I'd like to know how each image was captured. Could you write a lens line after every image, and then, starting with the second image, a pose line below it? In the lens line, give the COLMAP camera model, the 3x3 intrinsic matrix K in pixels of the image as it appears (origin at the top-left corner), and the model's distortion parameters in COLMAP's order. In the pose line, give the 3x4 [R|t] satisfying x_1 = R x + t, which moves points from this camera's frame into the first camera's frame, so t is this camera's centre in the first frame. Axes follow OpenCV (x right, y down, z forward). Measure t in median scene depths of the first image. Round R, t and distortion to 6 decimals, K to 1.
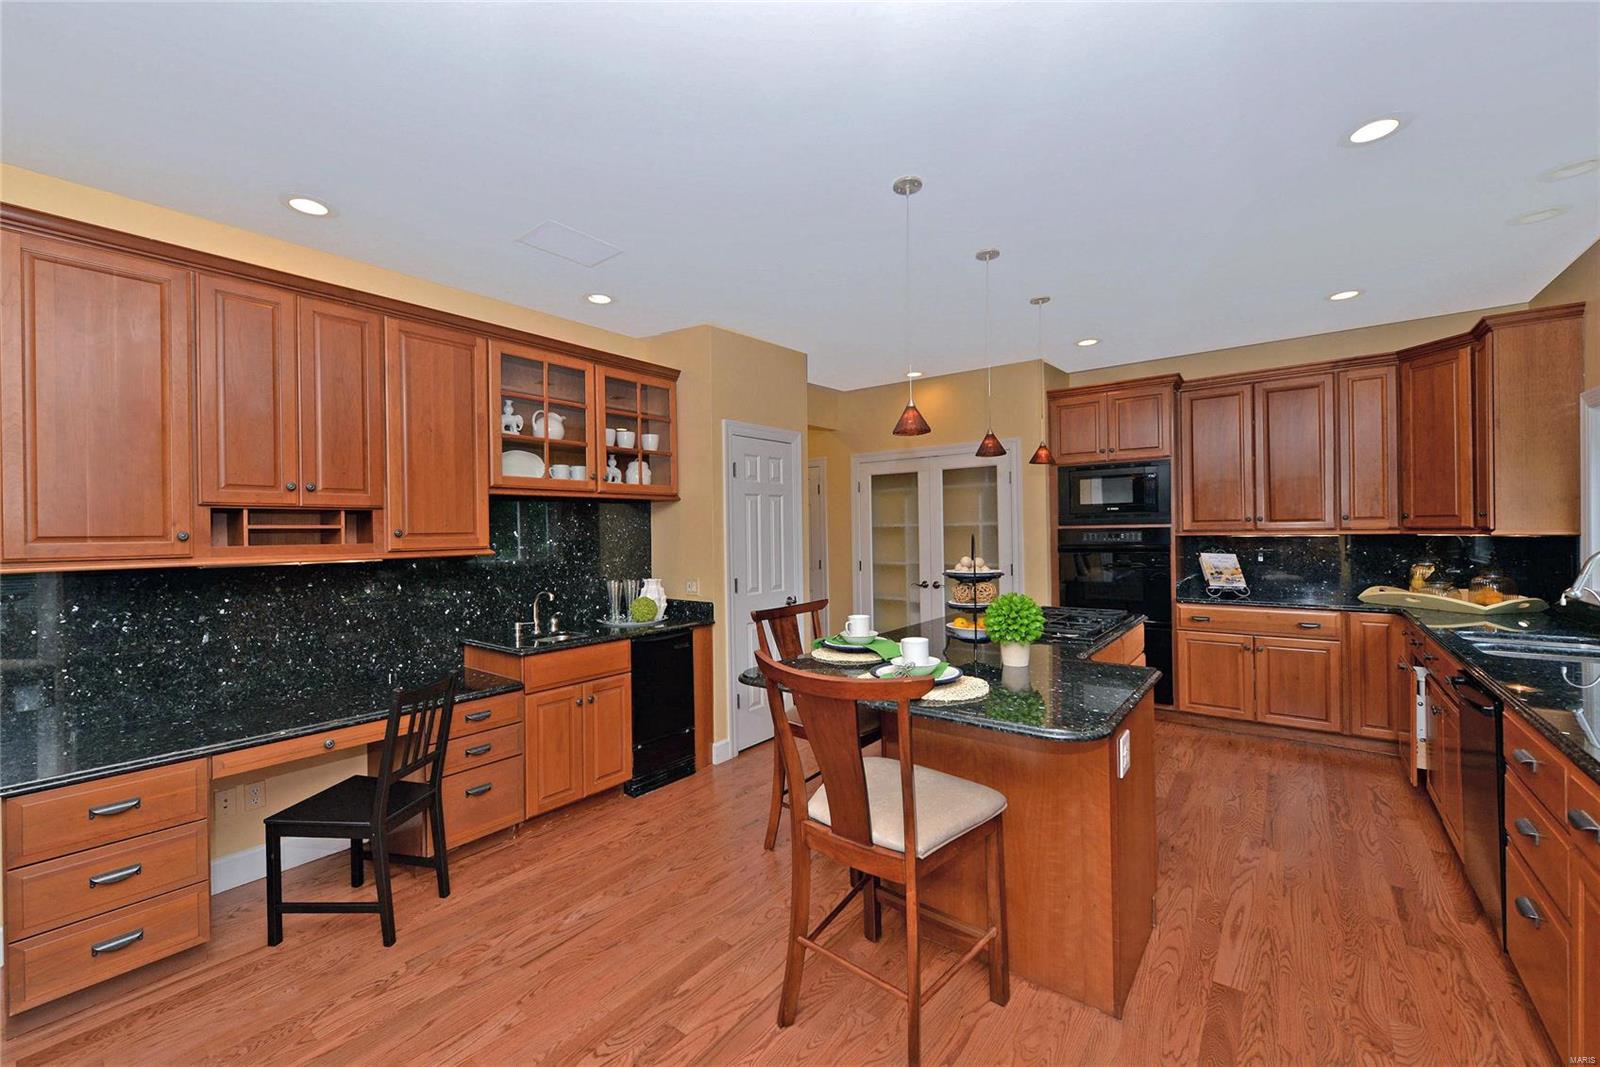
lens RADIAL K [[631.7, 0, 803.0], [0, 631.7, 533.0], [0, 0, 1]] dist [-0.002779, -0.000146]
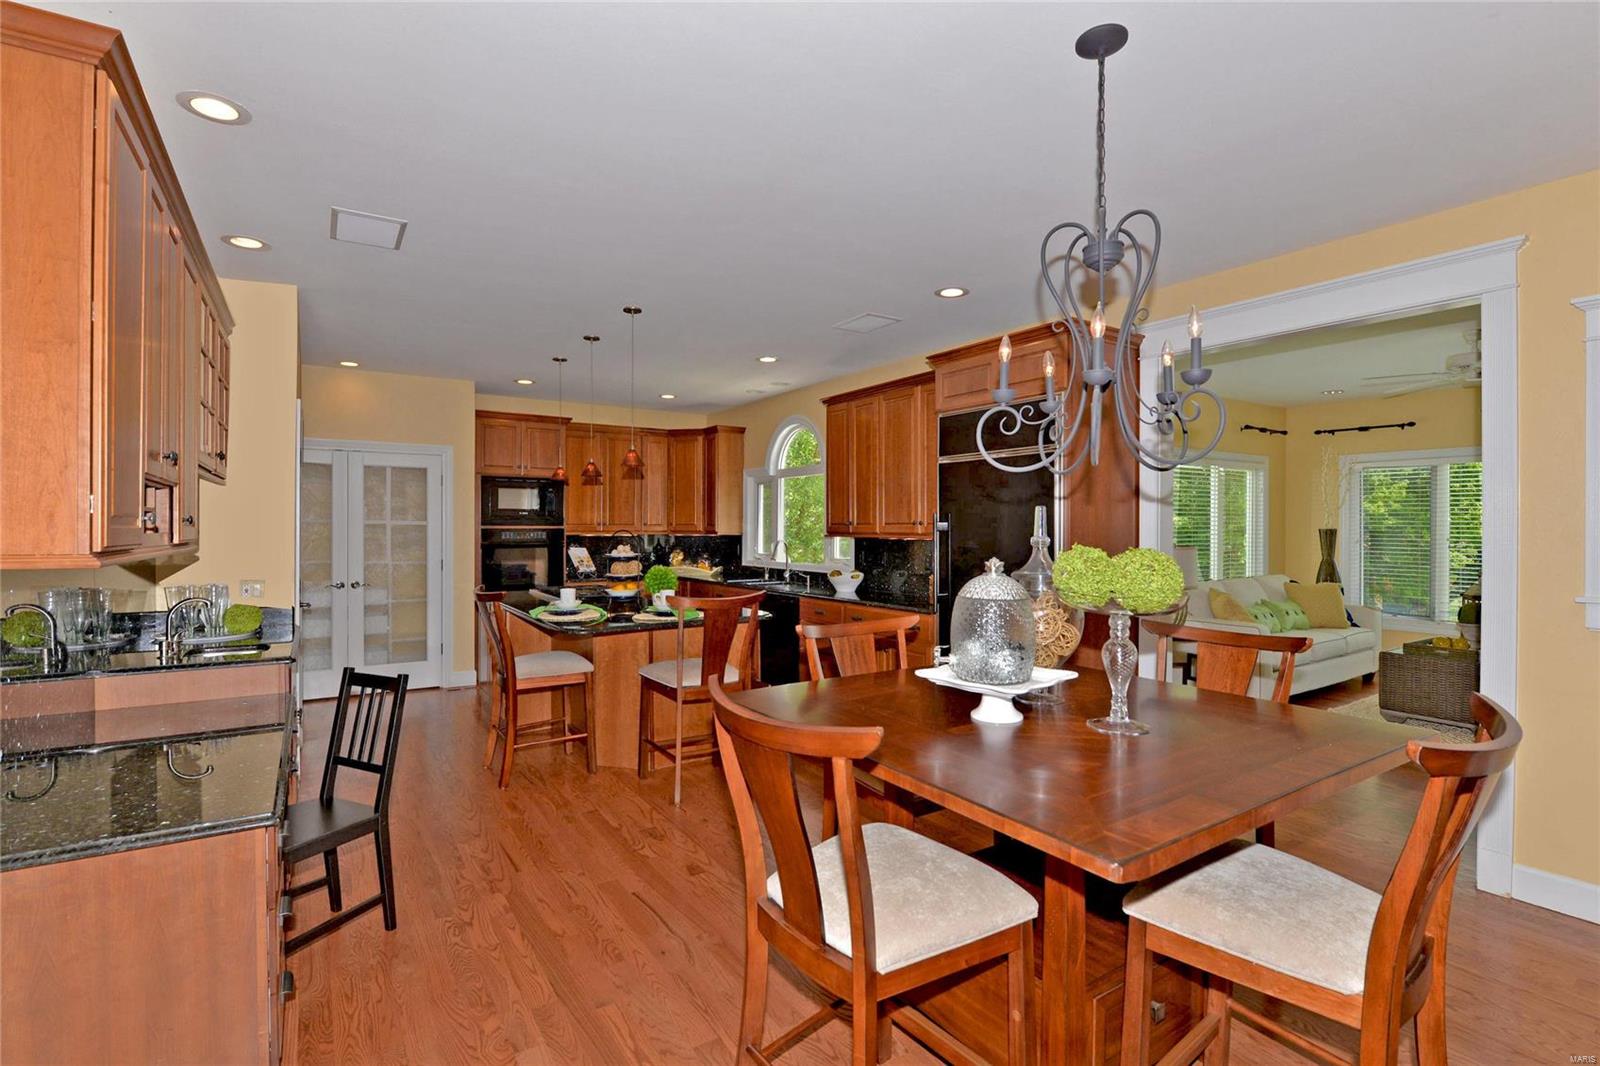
lens RADIAL K [[741.9, 0, 796.6], [0, 741.9, 531.6], [0, 0, 1]] dist [0.001417, 0.000113]
pose [[0.325987, 0.011075, 0.945309, -0.904000], [-0.004045, 0.999939, -0.010321, 0.013994], [-0.945366, -0.000459, 0.326012, -0.001252]]
